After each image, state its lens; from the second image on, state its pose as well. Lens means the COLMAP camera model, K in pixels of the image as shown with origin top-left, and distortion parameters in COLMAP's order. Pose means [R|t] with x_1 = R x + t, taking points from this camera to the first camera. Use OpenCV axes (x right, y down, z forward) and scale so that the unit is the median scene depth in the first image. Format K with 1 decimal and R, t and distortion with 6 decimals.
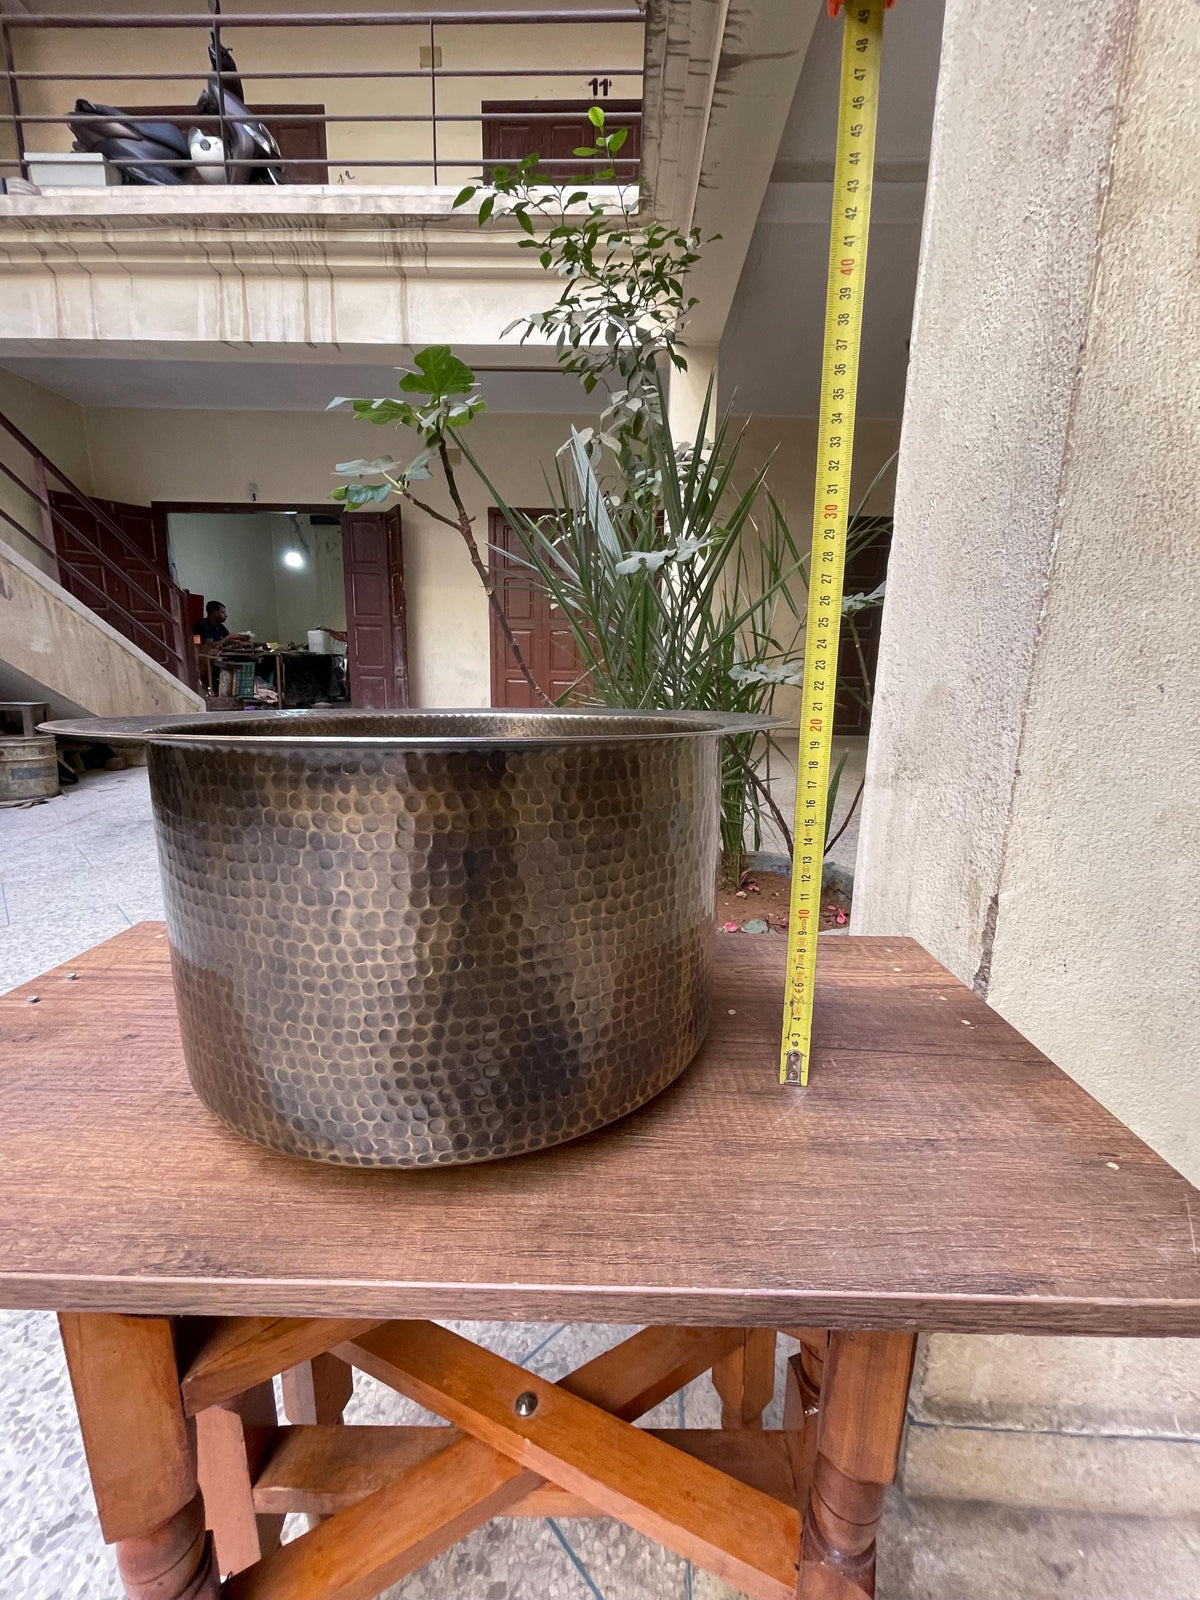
lens RADIAL K [[656.1, 0, 599.4], [0, 656.1, 796.8], [0, 0, 1]] dist [0.001739, -0.001573]
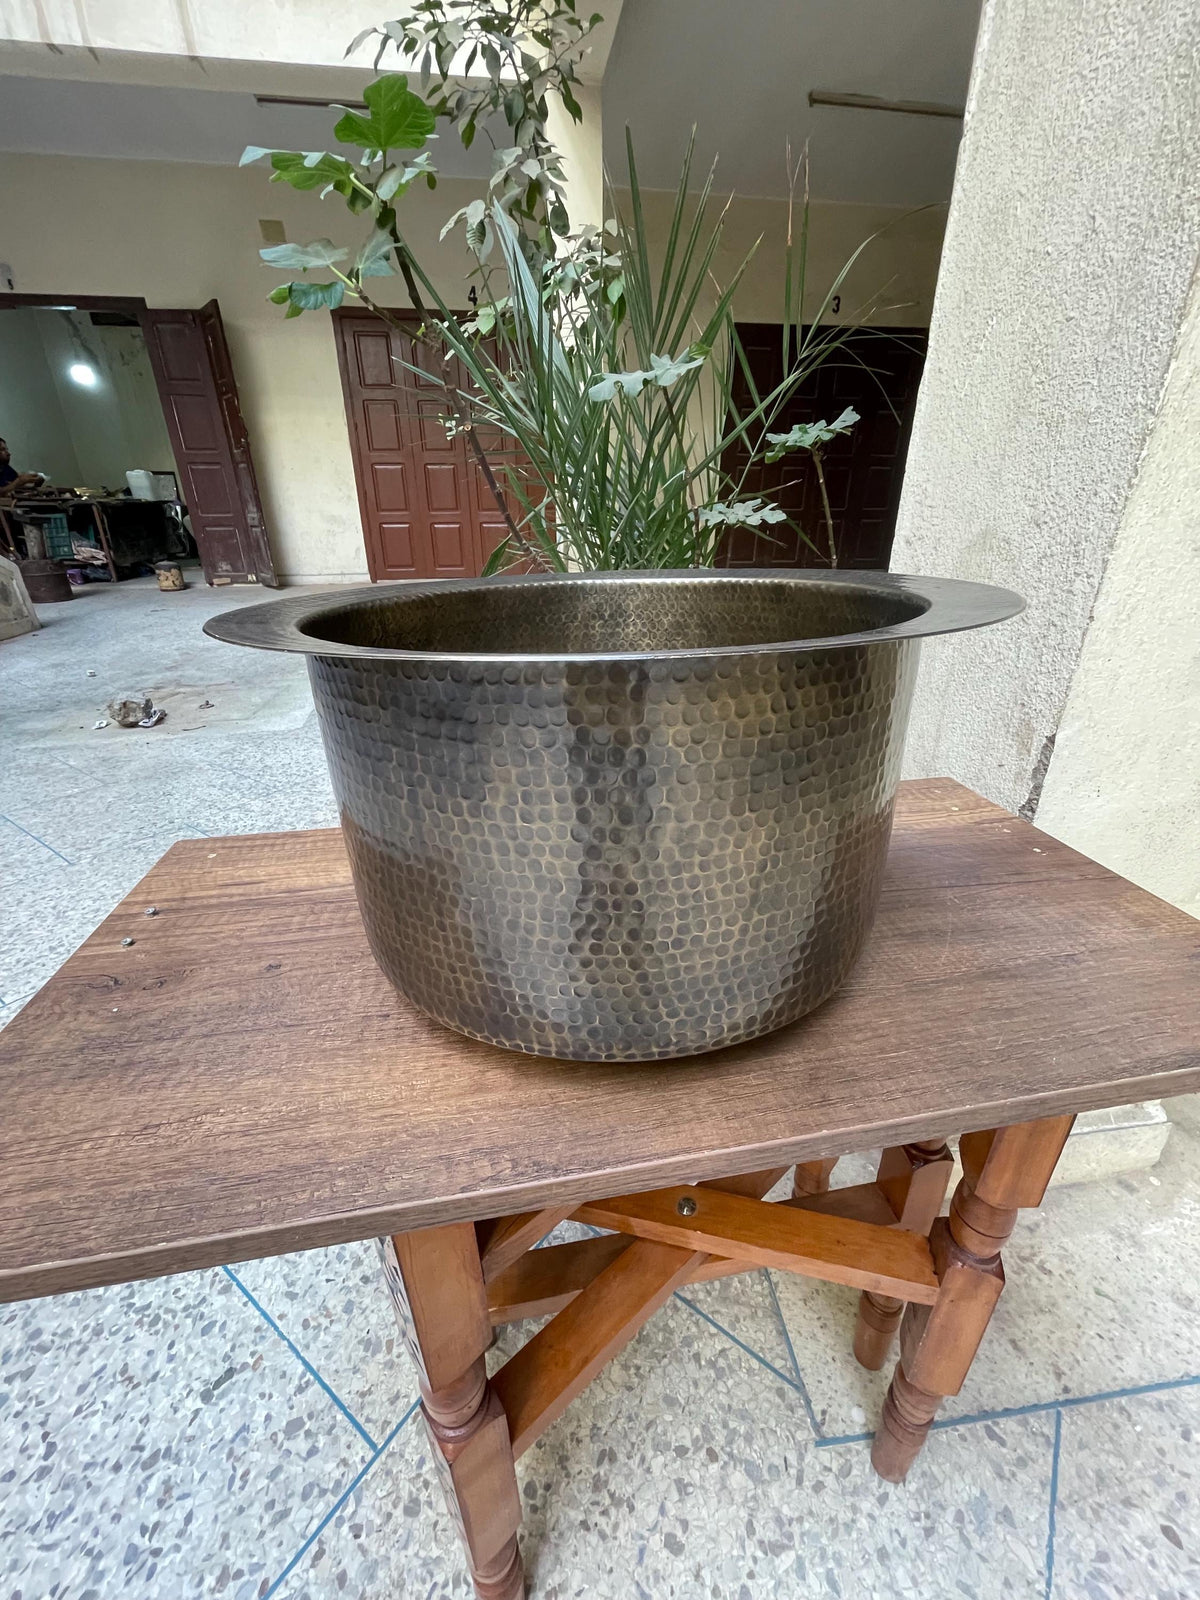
lens RADIAL K [[656.1, 0, 603.5], [0, 656.1, 801.4], [0, 0, 1]] dist [0.001739, -0.001573]
pose [[0.982737, -0.100826, 0.155117, -0.283654], [0.062607, 0.970220, 0.233996, -0.041008], [-0.174091, -0.220245, 0.959784, 0.052290]]
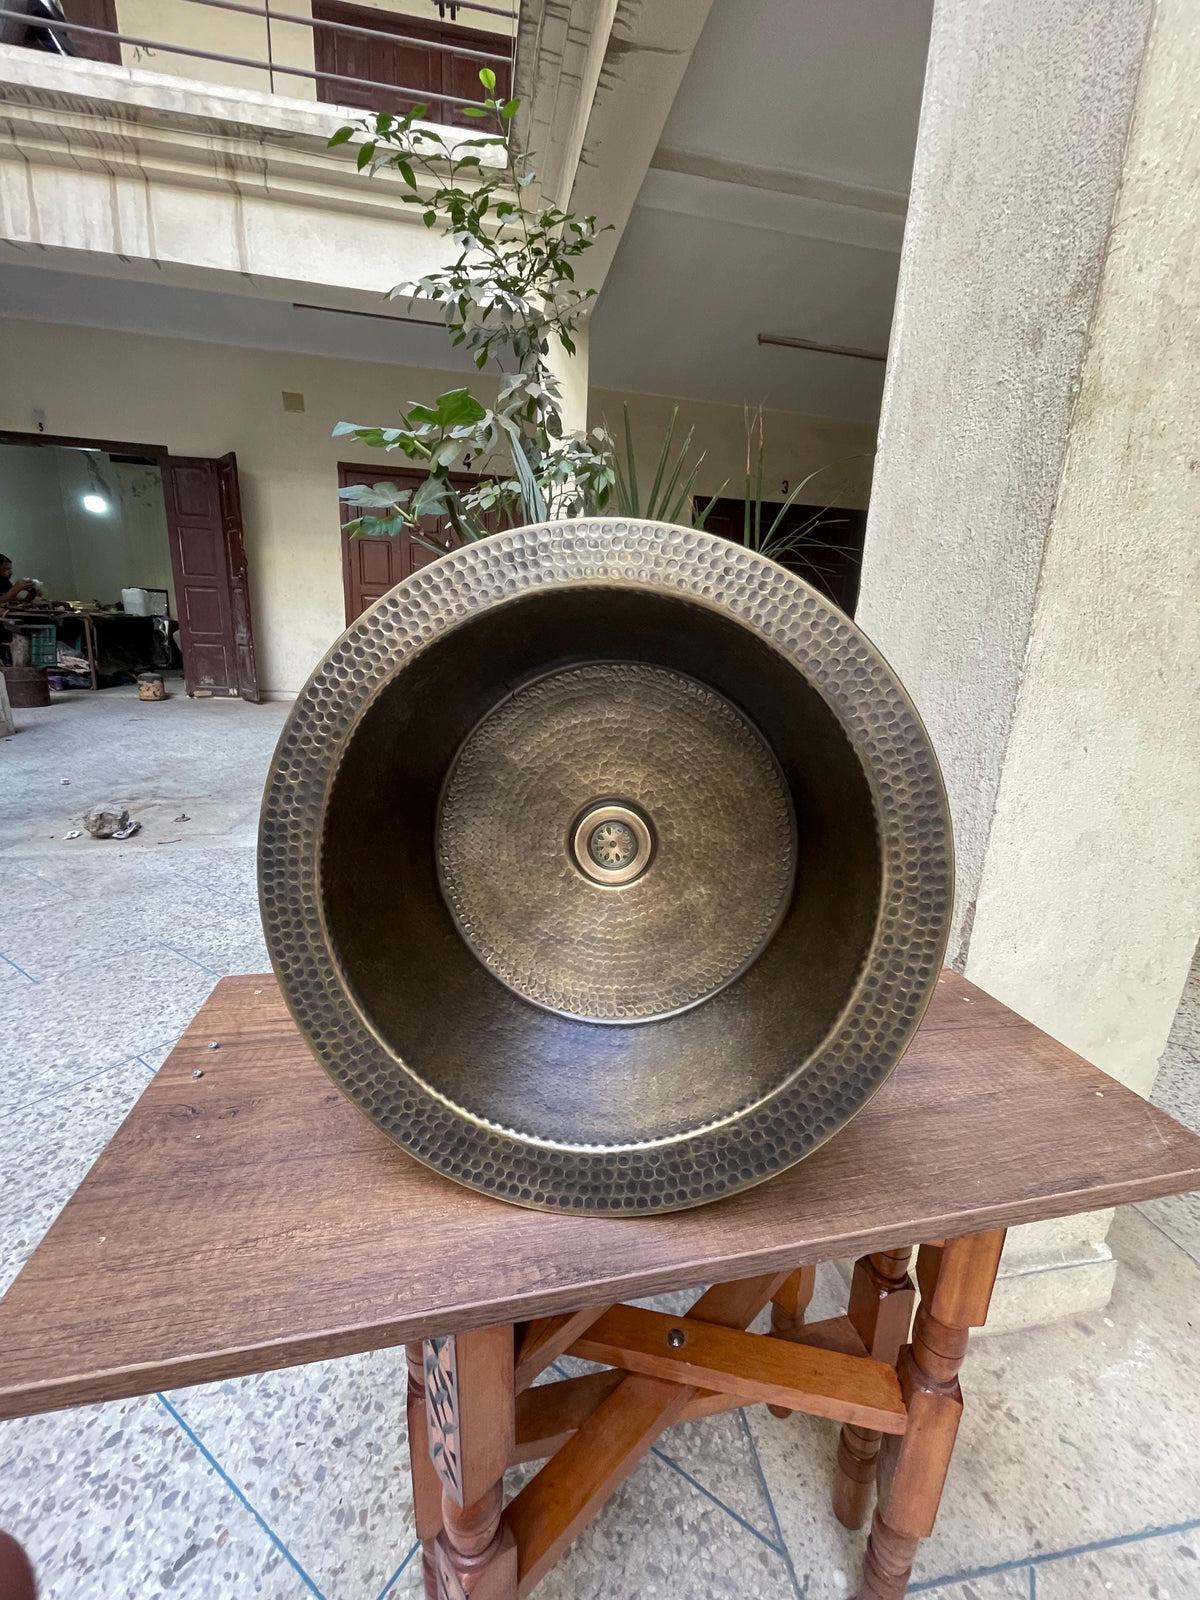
lens RADIAL K [[656.1, 0, 604.7], [0, 656.1, 797.7], [0, 0, 1]] dist [0.001739, -0.001573]
pose [[0.973804, -0.037313, 0.224306, -0.379255], [0.025293, 0.998098, 0.056226, -0.139430], [-0.225977, -0.049080, 0.972895, -0.107440]]
